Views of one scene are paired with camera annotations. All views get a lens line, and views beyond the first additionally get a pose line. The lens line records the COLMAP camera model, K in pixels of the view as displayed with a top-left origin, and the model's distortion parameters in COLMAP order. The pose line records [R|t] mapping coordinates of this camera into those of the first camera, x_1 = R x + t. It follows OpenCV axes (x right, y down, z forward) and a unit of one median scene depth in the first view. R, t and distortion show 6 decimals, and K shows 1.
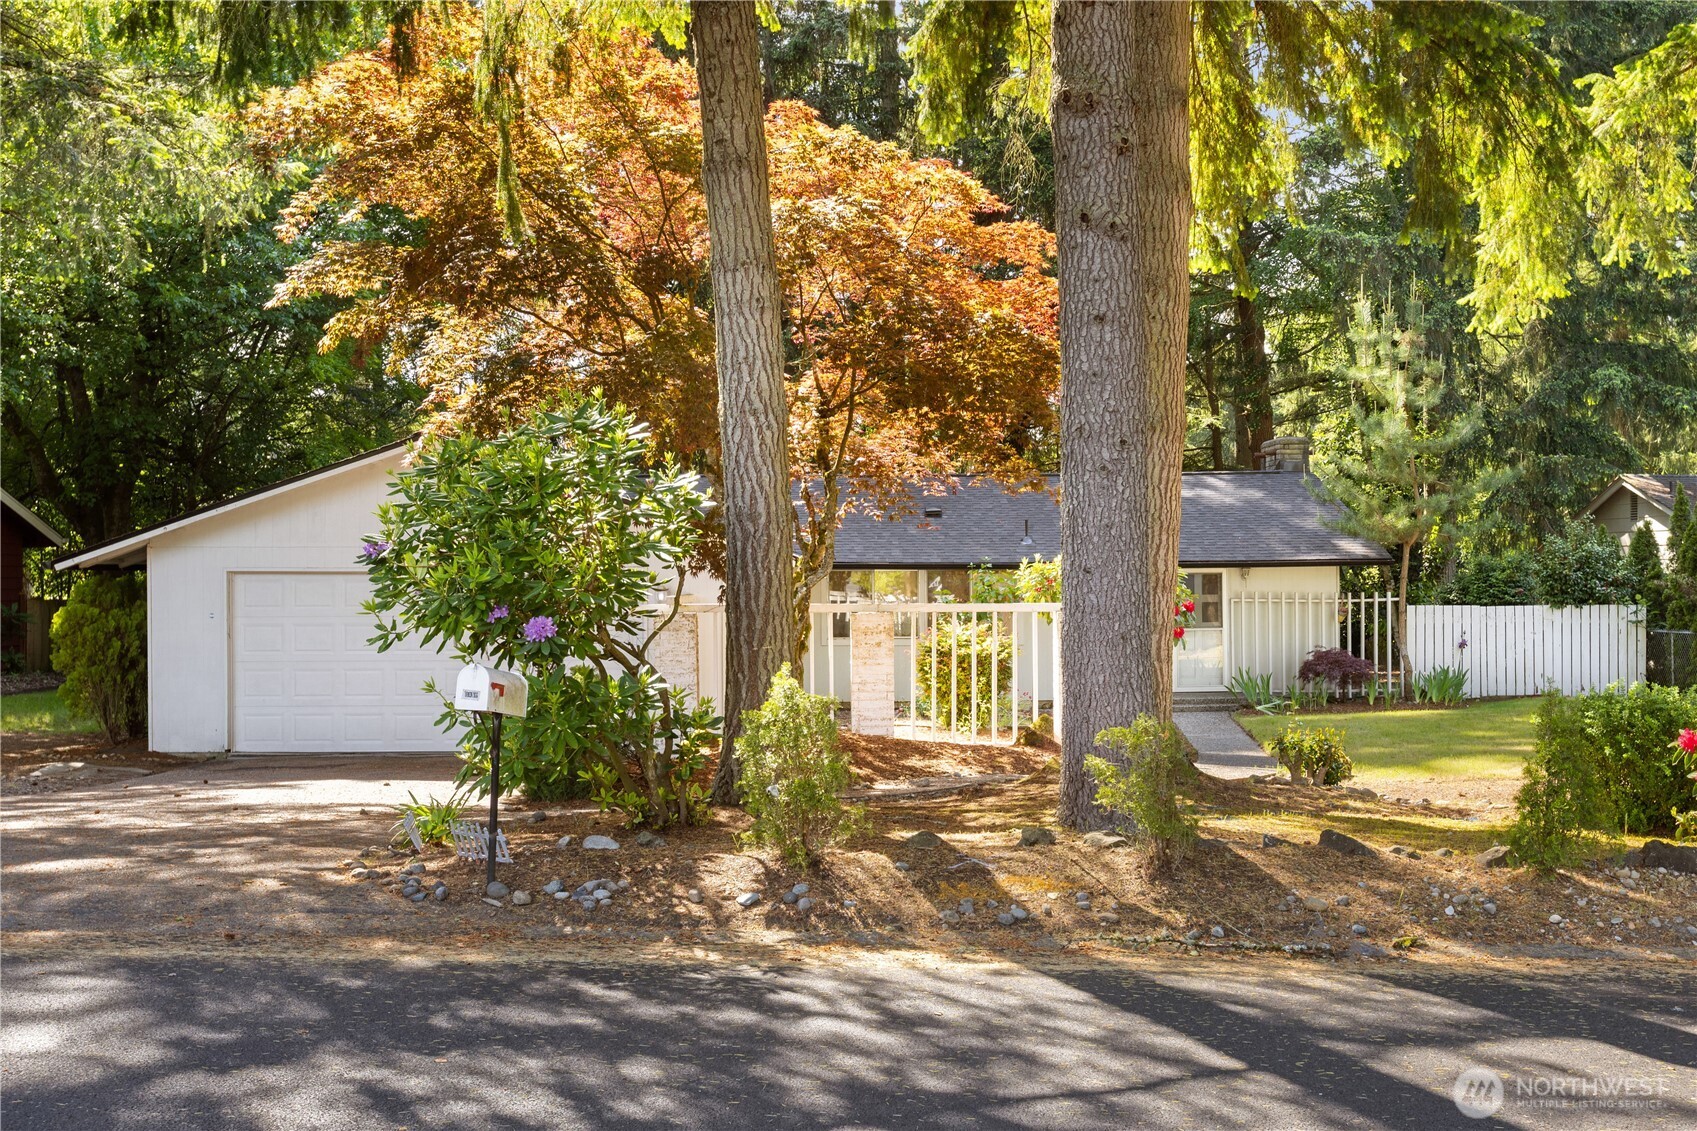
lens RADIAL K [[1686.0, 0, 848.5], [0, 1686.0, 565.5], [0, 0, 1]] dist [-0.012798, -0.012393]
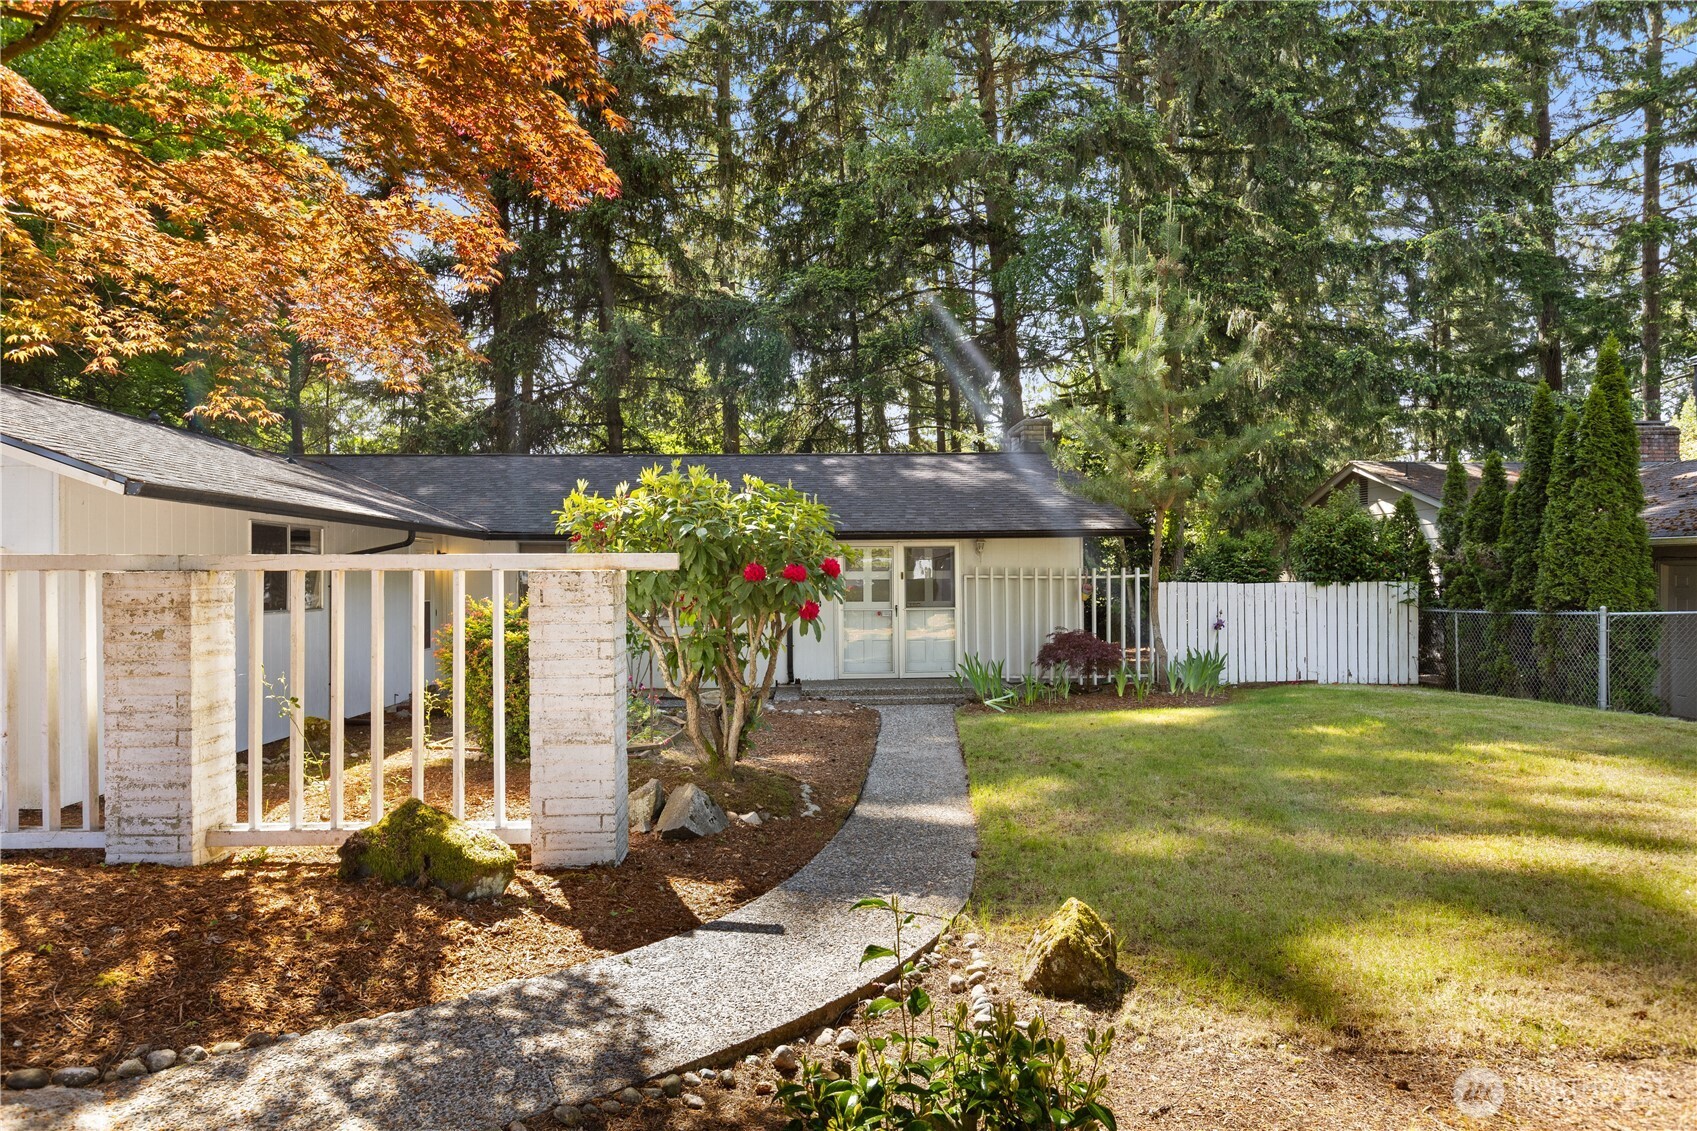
lens RADIAL K [[991.5, 0, 817.2], [0, 991.5, 567.6], [0, 0, 1]] dist [-0.009224, -0.001031]
pose [[0.999783, 0.000753, 0.020824, 0.138163], [-0.000648, 0.999987, -0.005068, 0.018583], [-0.020827, 0.005053, 0.999770, 0.473052]]
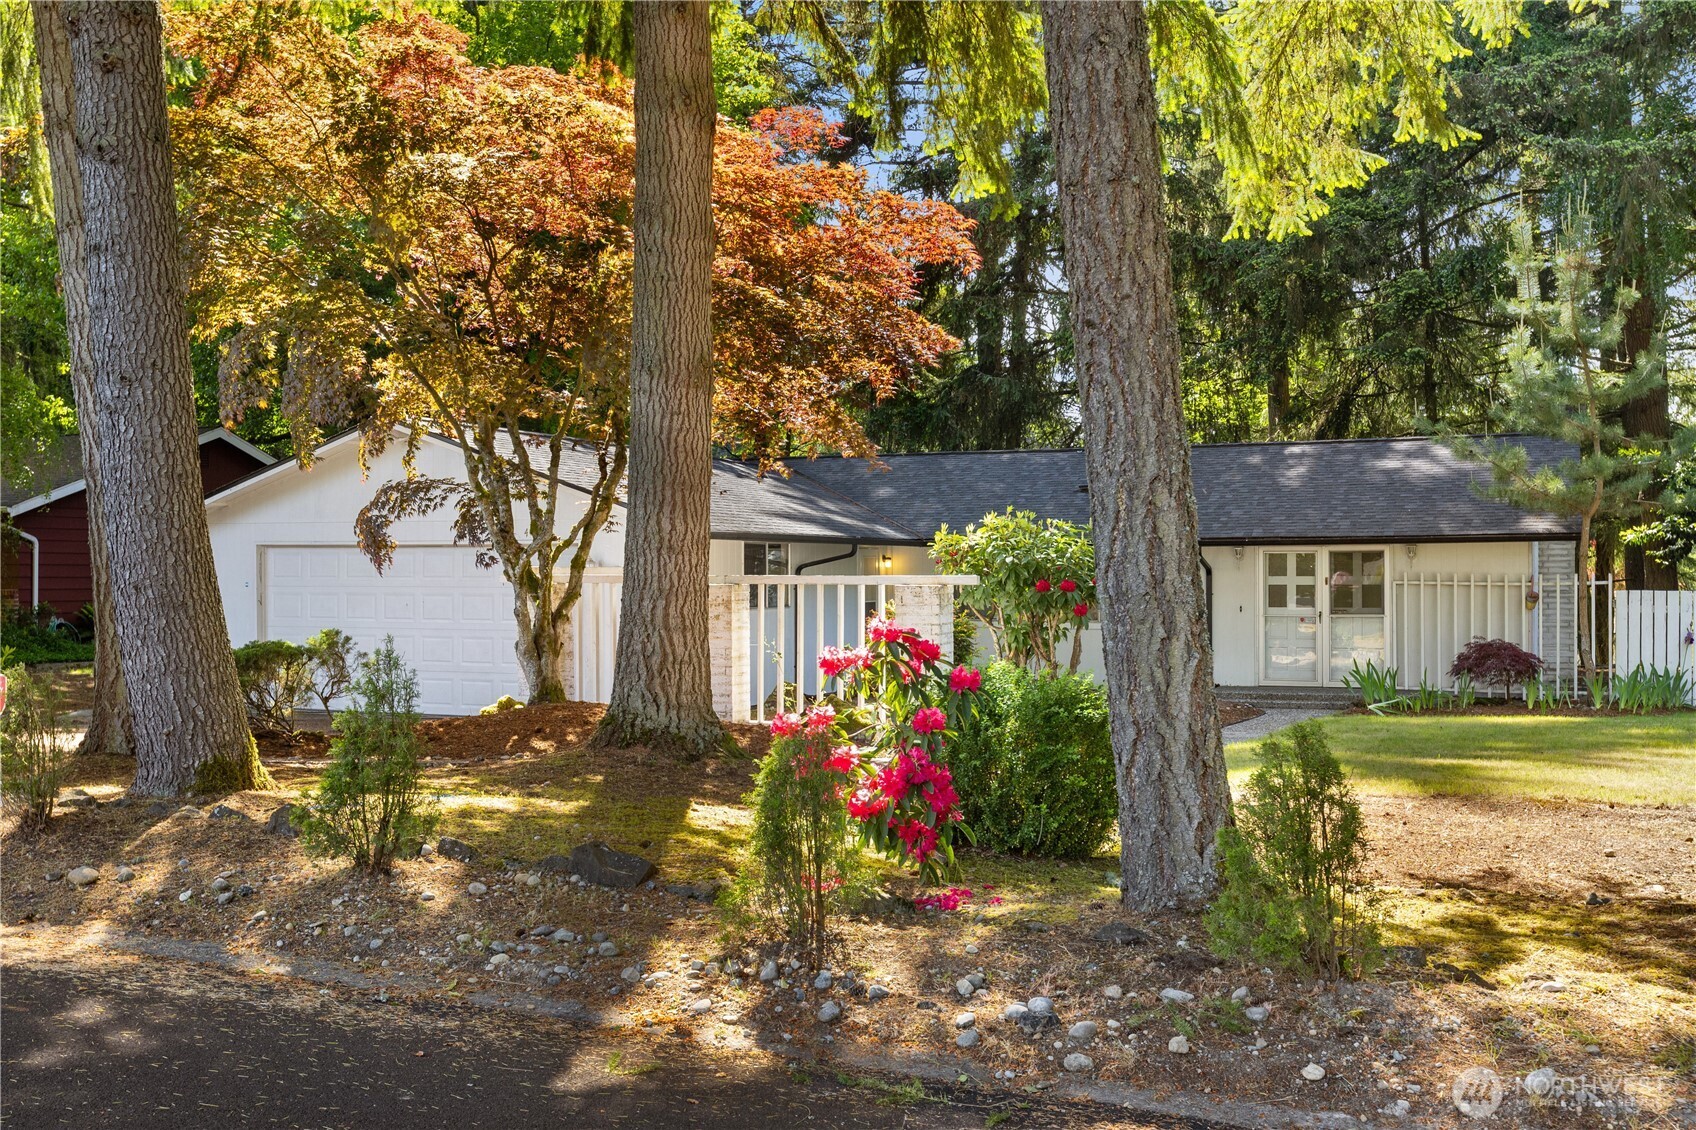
lens RADIAL K [[1685.0, 0, 848.0], [0, 1685.0, 565.0], [0, 0, 1]] dist [-0.012798, -0.012393]
pose [[0.921670, -0.000751, -0.387973, 0.306526], [0.001235, 0.999999, 0.000998, 0.010325], [0.387972, -0.001399, 0.921670, 0.100695]]
